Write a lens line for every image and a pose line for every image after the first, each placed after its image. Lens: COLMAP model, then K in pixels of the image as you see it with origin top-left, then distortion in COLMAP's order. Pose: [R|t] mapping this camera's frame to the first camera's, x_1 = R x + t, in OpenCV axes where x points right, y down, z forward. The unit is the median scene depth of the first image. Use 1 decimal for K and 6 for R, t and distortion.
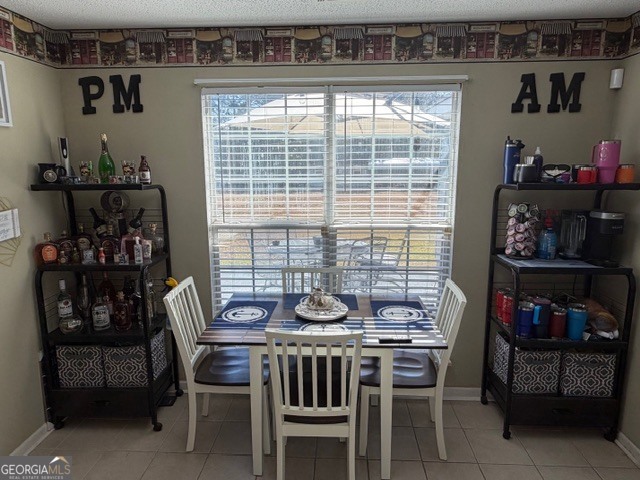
lens RADIAL K [[437.0, 0, 320.9], [0, 437.0, 236.3], [0, 0, 1]] dist [0.003919, -0.002523]
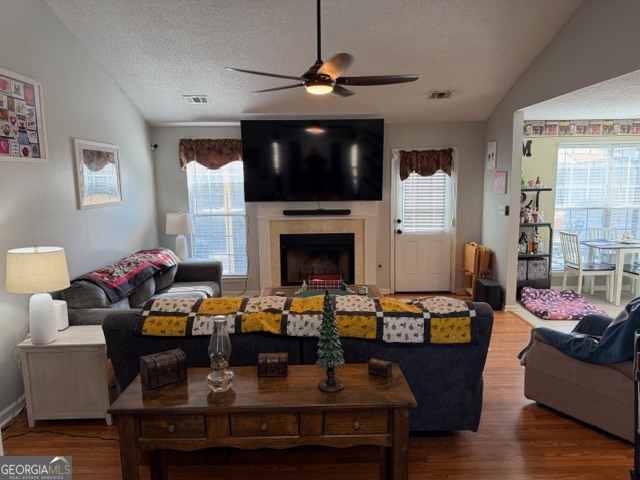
lens RADIAL K [[437.0, 0, 320.9], [0, 437.0, 236.3], [0, 0, 1]] dist [0.003919, -0.002523]
pose [[0.998819, -0.015858, 0.045920, -1.621301], [0.017687, 0.999055, -0.039692, 0.192259], [-0.045247, 0.040457, 0.998156, -1.175643]]
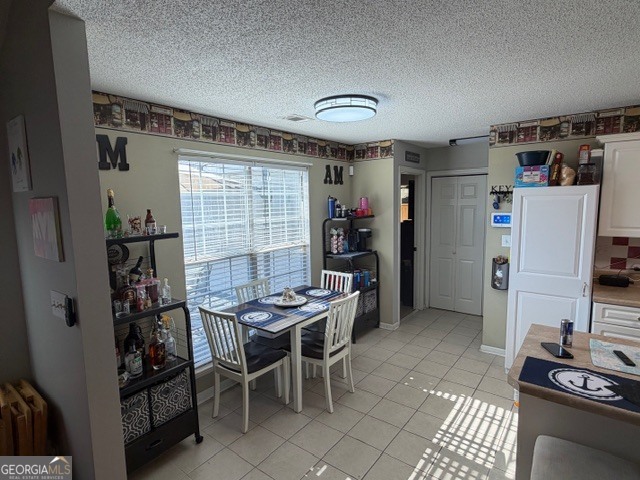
lens RADIAL K [[348.9, 0, 320.0], [0, 348.9, 240.0], [0, 0, 1]] dist [0.000975, 0.000509]
pose [[0.569695, -0.096829, 0.816132, -0.895175], [0.159701, 0.987149, 0.005641, -0.039712], [-0.806191, 0.127124, 0.577837, 0.125556]]
